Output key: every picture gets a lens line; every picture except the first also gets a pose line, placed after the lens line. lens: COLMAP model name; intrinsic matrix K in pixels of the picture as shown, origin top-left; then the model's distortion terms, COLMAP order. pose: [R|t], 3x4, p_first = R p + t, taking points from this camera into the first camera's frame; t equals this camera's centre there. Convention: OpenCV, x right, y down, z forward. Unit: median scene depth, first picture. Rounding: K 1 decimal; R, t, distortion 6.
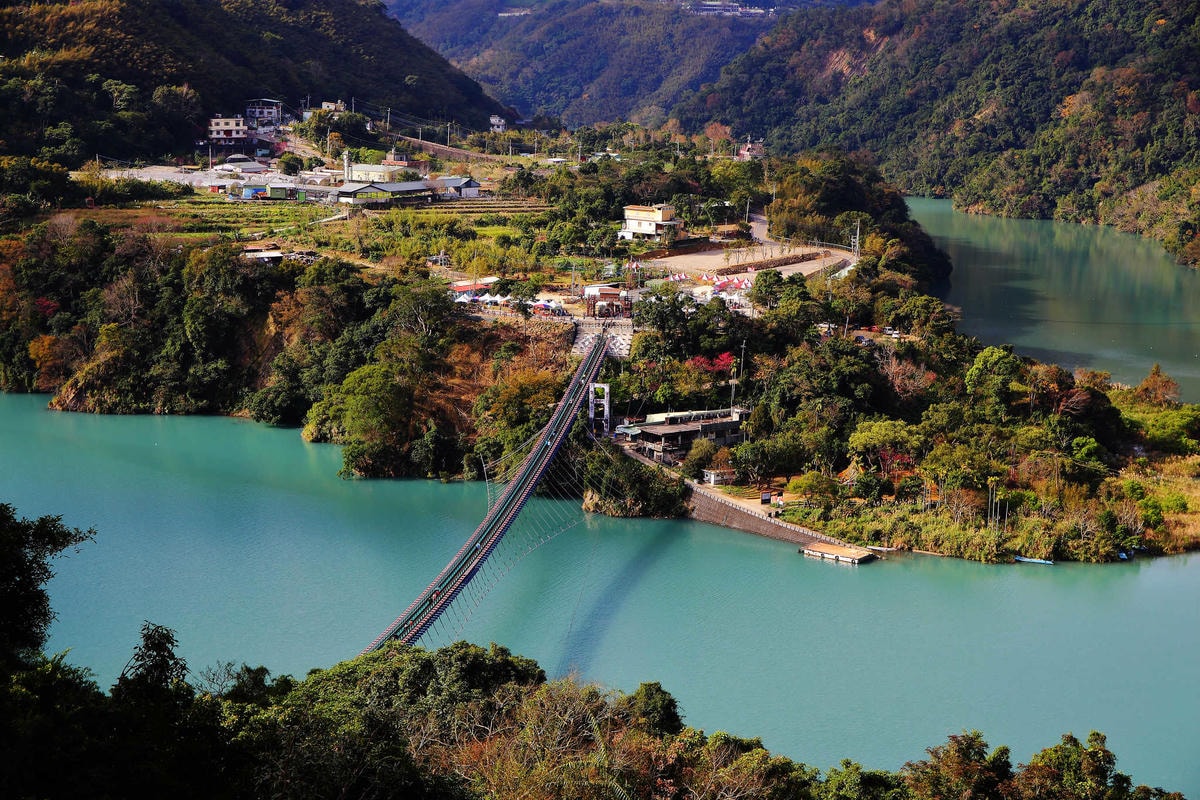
lens RADIAL K [[2009.6, 0, 600.0], [0, 2009.6, 400.0], [0, 0, 1]] dist [0.137480, -0.069398]
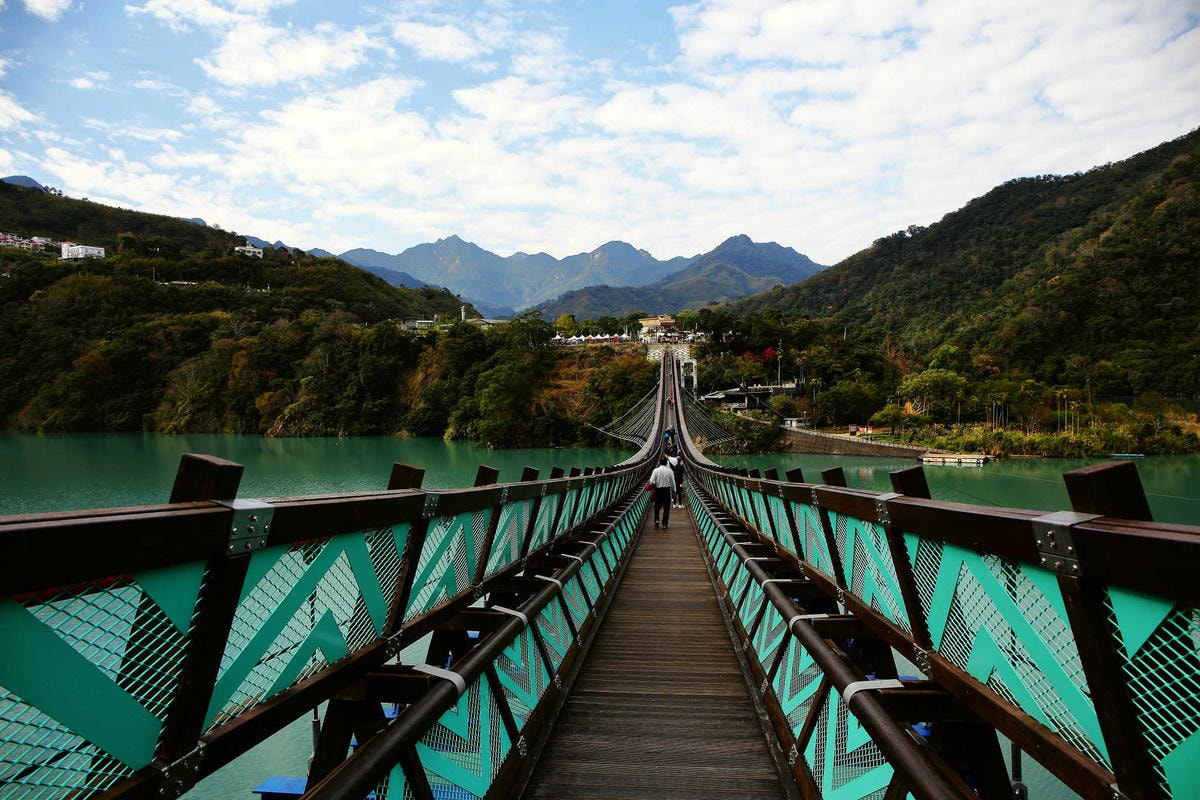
lens RADIAL K [[818.6, 0, 600.0], [0, 818.6, 400.0], [0, 0, 1]] dist [-0.103449, 0.087338]
pose [[0.997257, -0.043062, 0.060207, -0.072512], [0.051458, 0.987989, -0.145703, 0.073293], [-0.053210, 0.148402, 0.987495, 0.433867]]
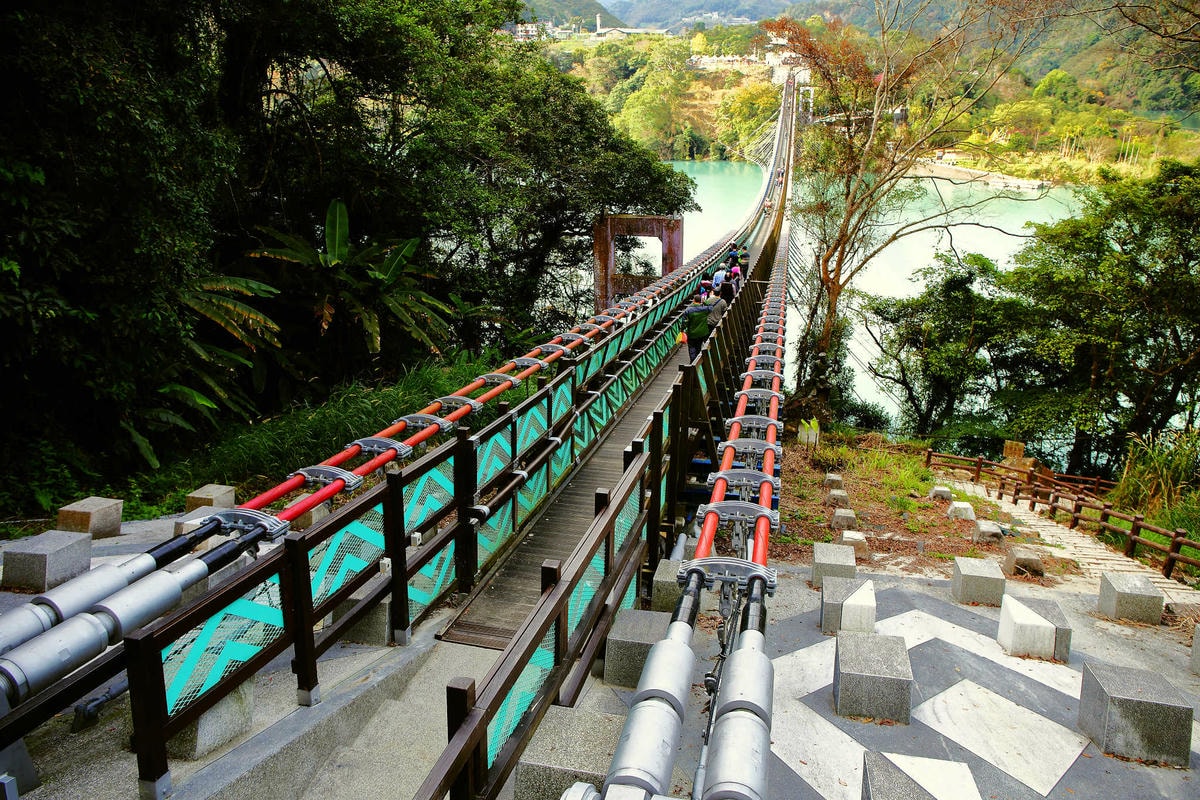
lens RADIAL K [[818.6, 0, 600.0], [0, 818.6, 400.0], [0, 0, 1]] dist [-0.103449, 0.087338]
pose [[0.995926, -0.009791, -0.089637, -0.083783], [0.028684, 0.976847, 0.212007, 0.071715], [0.085486, -0.213715, 0.973149, 0.320430]]
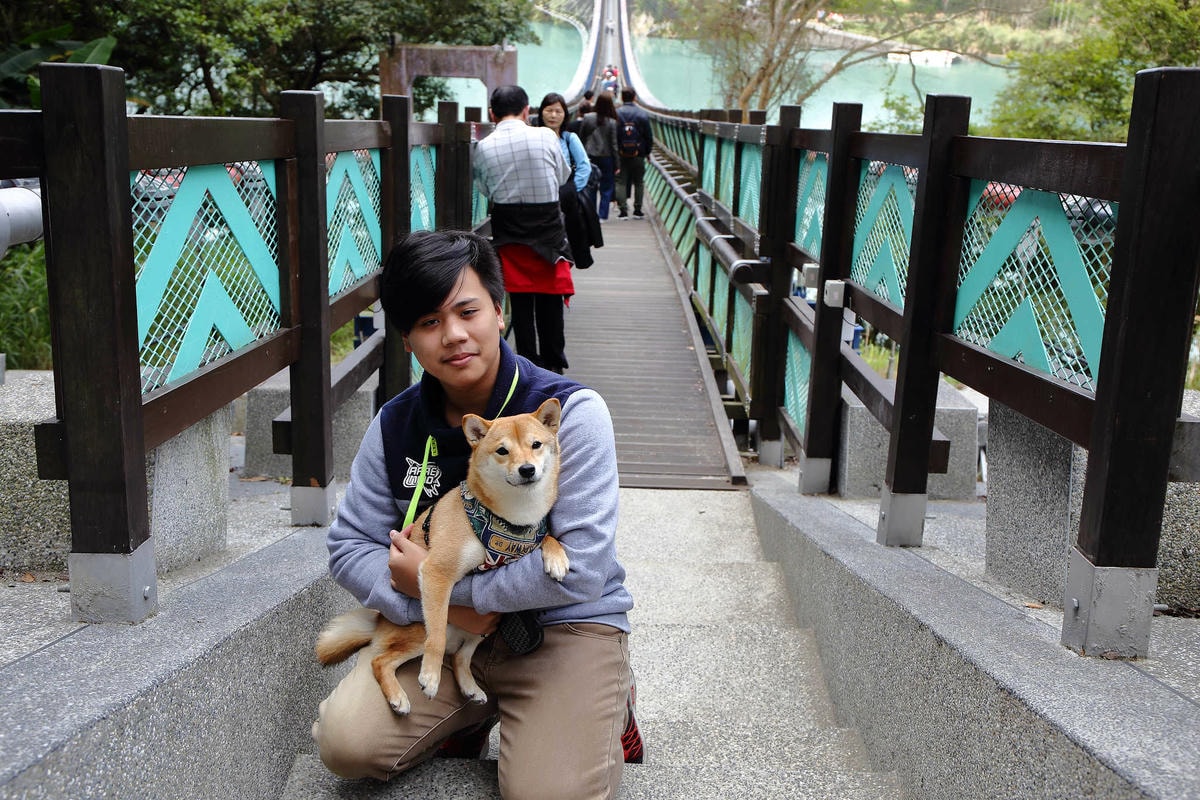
lens RADIAL K [[1181.5, 0, 600.0], [0, 1181.5, 400.0], [0, 0, 1]] dist [-0.001703, -0.004562]
pose [[0.990787, -0.053644, 0.124355, -0.088017], [0.023490, 0.972360, 0.232300, 0.075792], [-0.133380, -0.227239, 0.964662, 0.323245]]
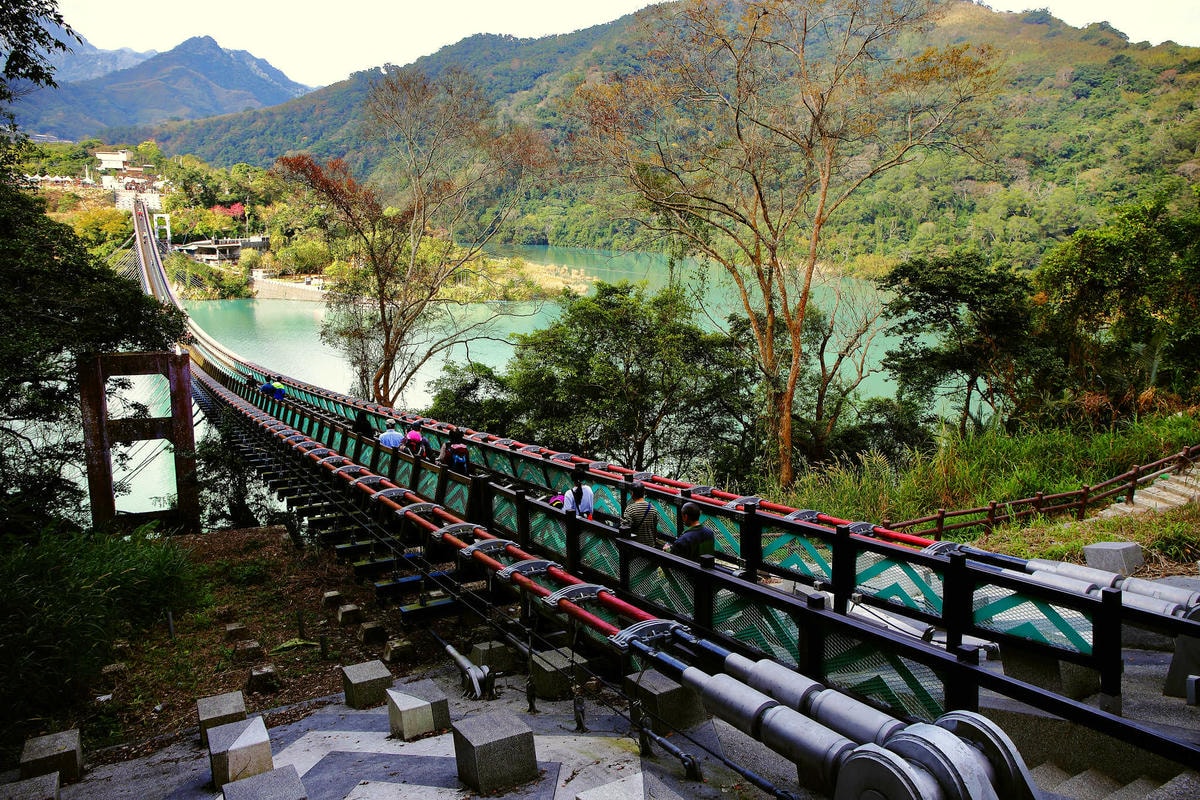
lens RADIAL K [[818.6, 0, 600.0], [0, 818.6, 400.0], [0, 0, 1]] dist [-0.103449, 0.087338]
pose [[0.780814, -0.125337, 0.612063, -0.098555], [0.076742, 0.991493, 0.105134, 0.070991], [-0.620033, -0.035119, 0.783790, 0.322132]]
